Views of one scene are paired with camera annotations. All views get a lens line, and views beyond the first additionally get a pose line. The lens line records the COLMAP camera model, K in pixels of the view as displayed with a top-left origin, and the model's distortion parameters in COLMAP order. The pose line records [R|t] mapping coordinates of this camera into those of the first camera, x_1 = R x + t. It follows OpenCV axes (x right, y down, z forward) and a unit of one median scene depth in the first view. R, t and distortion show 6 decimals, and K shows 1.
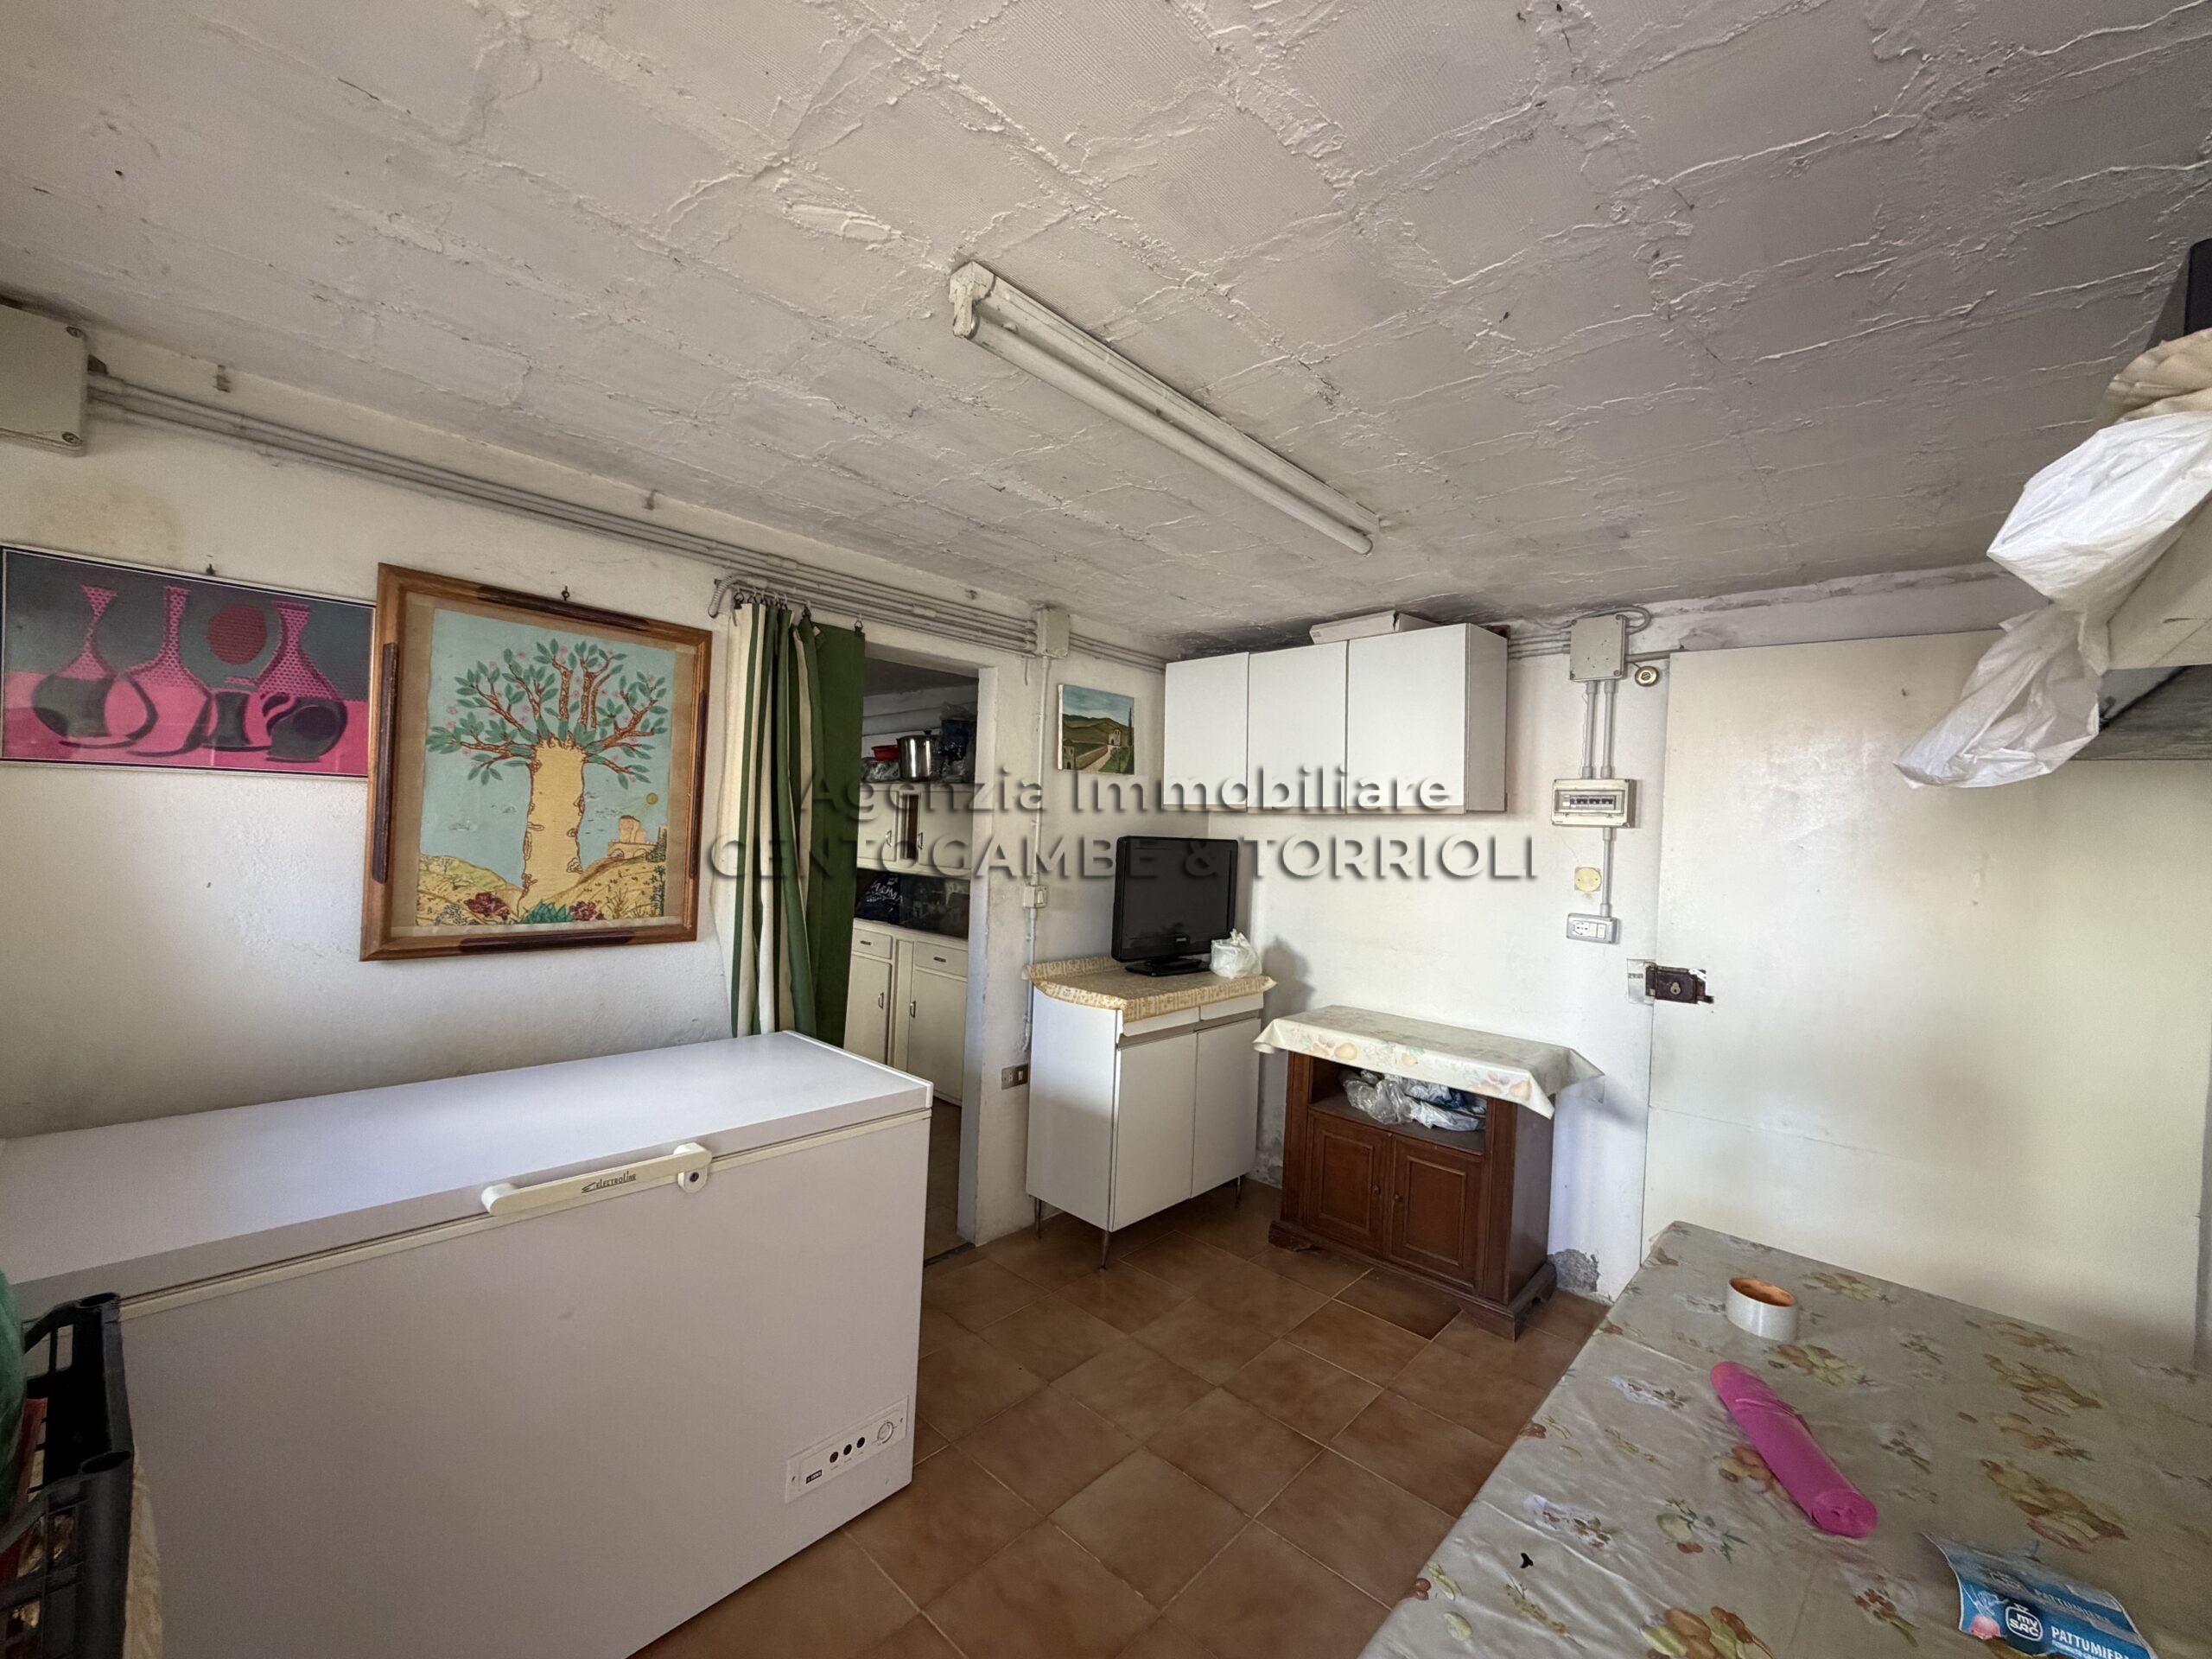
lens RADIAL K [[886.8, 0, 1104.0], [0, 886.8, 823.8], [0, 0, 1]] dist [0.002913, -0.000184]
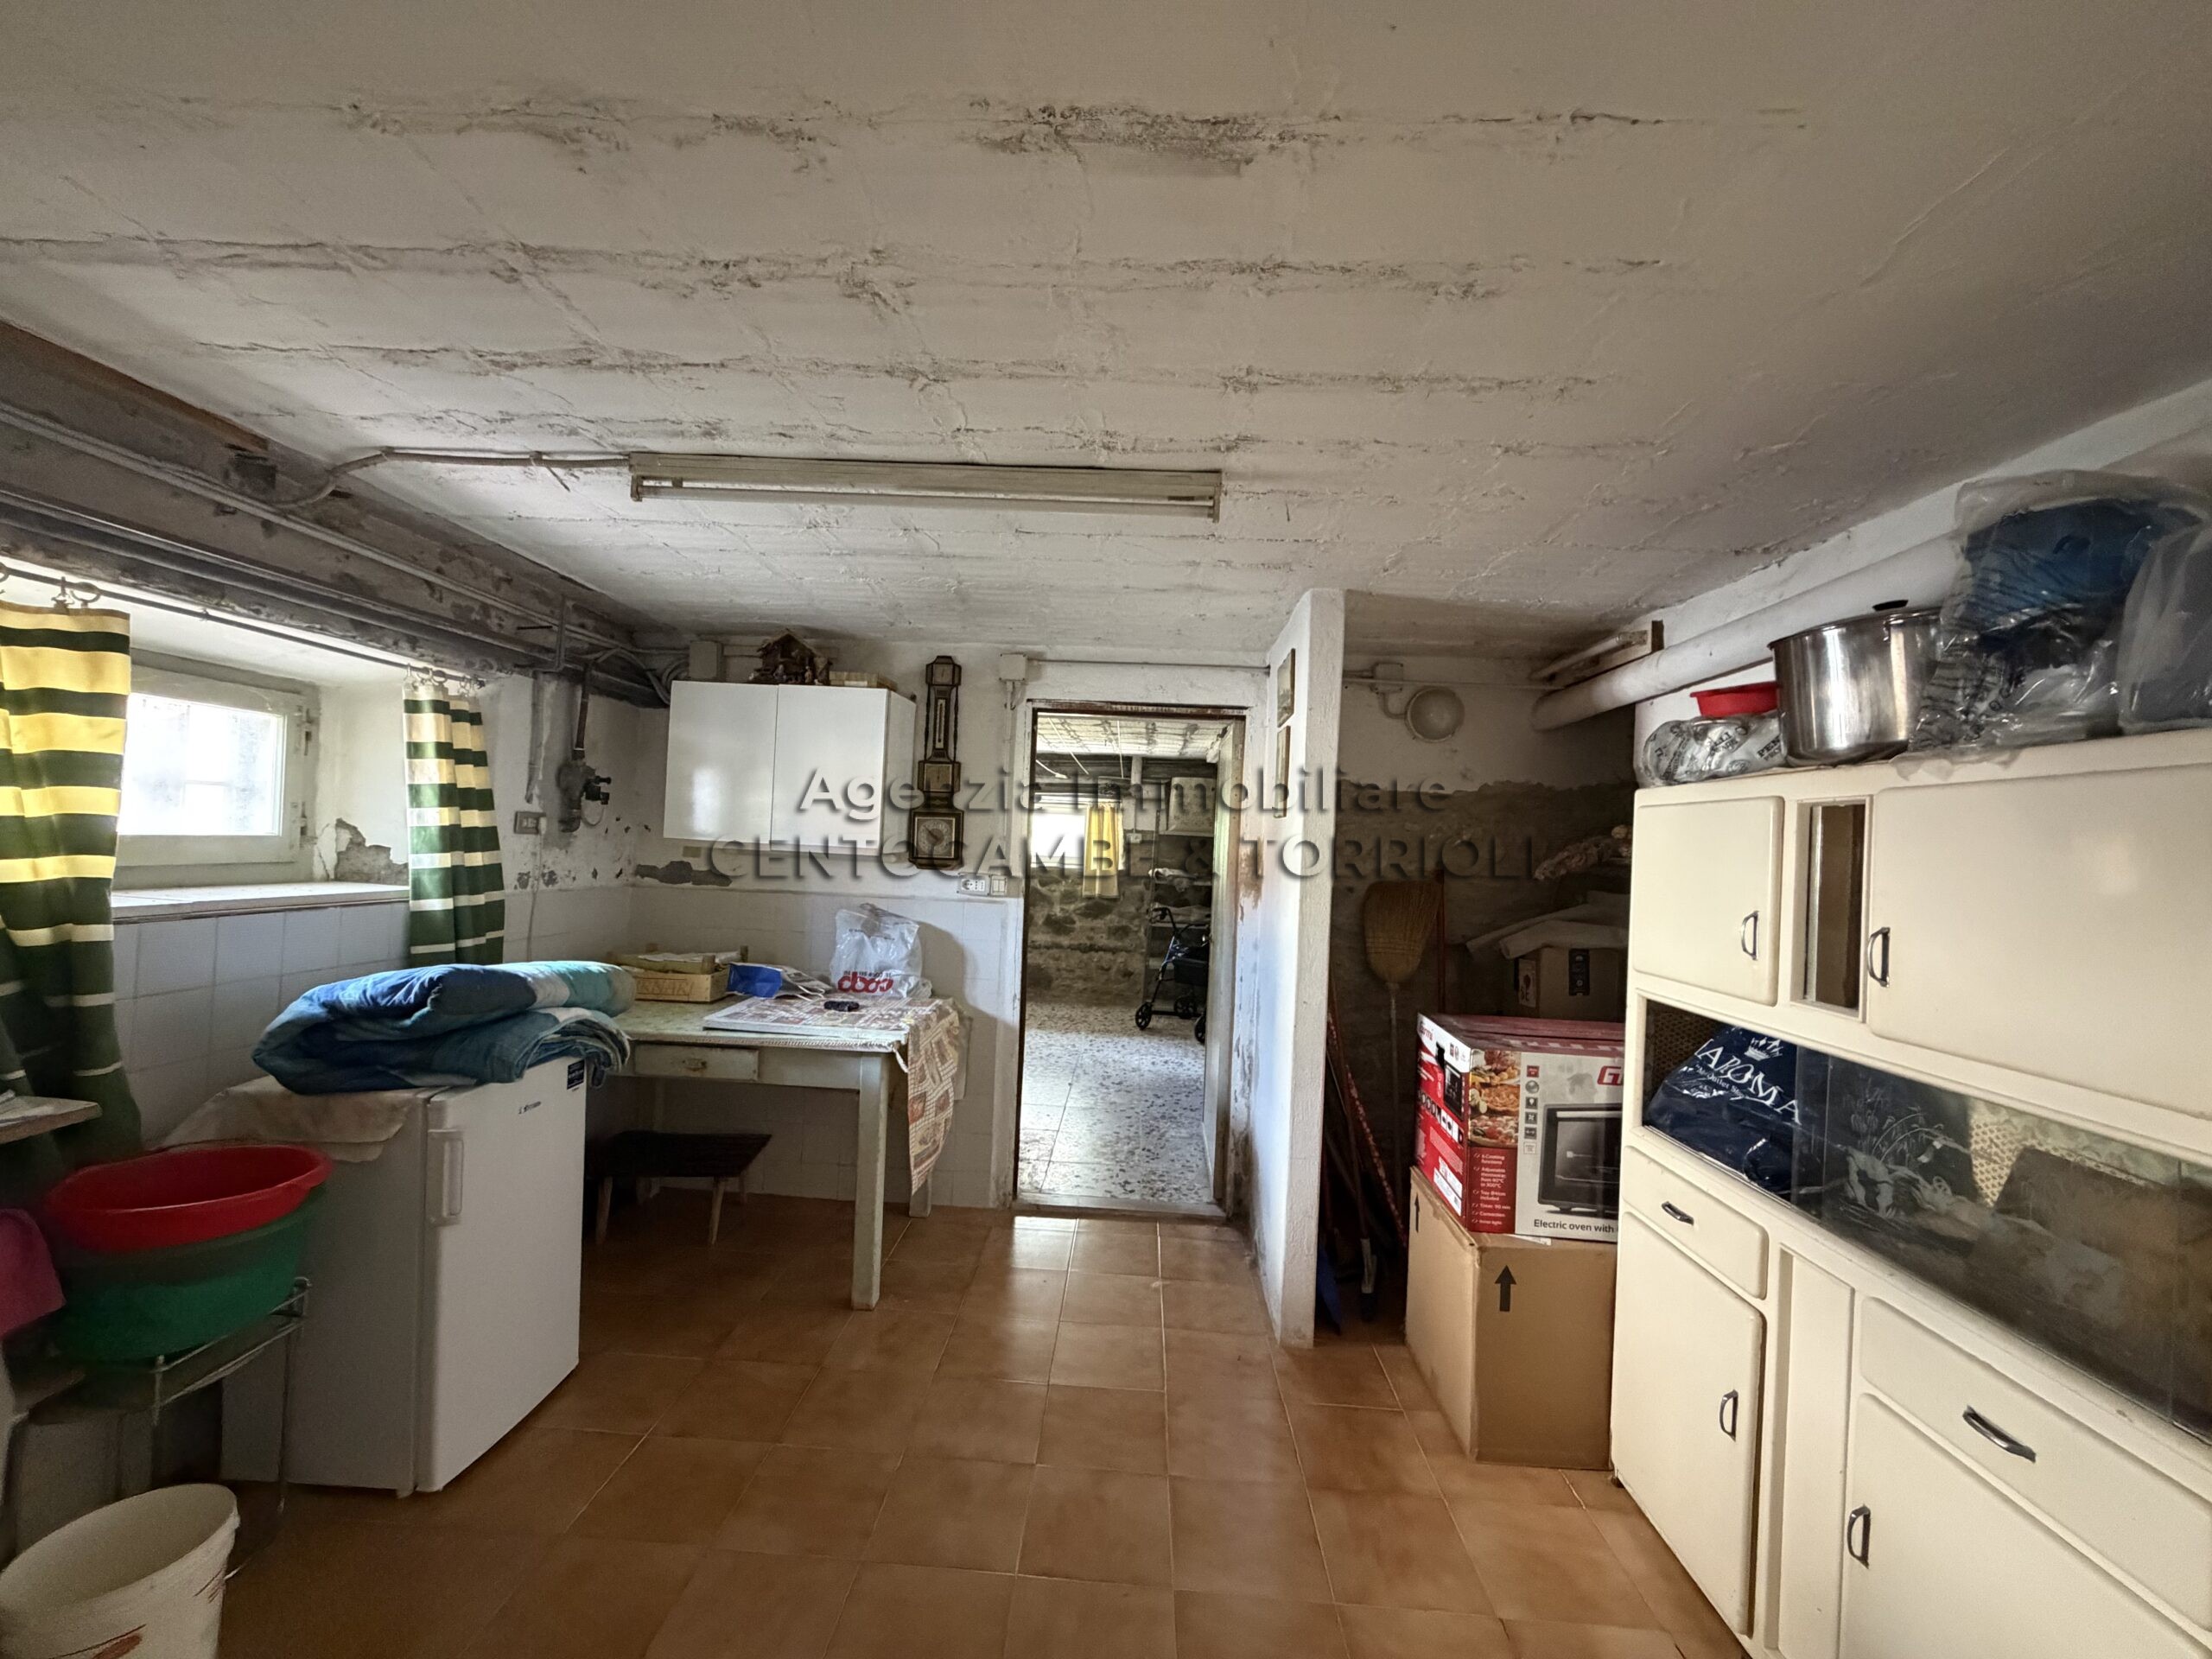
lens RADIAL K [[886.8, 0, 1109.1], [0, 886.8, 837.9], [0, 0, 1]] dist [0.002913, -0.000184]
pose [[0.655299, -0.021733, -0.755056, -0.145180], [-0.017618, 0.998874, -0.044042, -0.002113], [0.755164, 0.042163, 0.654179, 0.588741]]
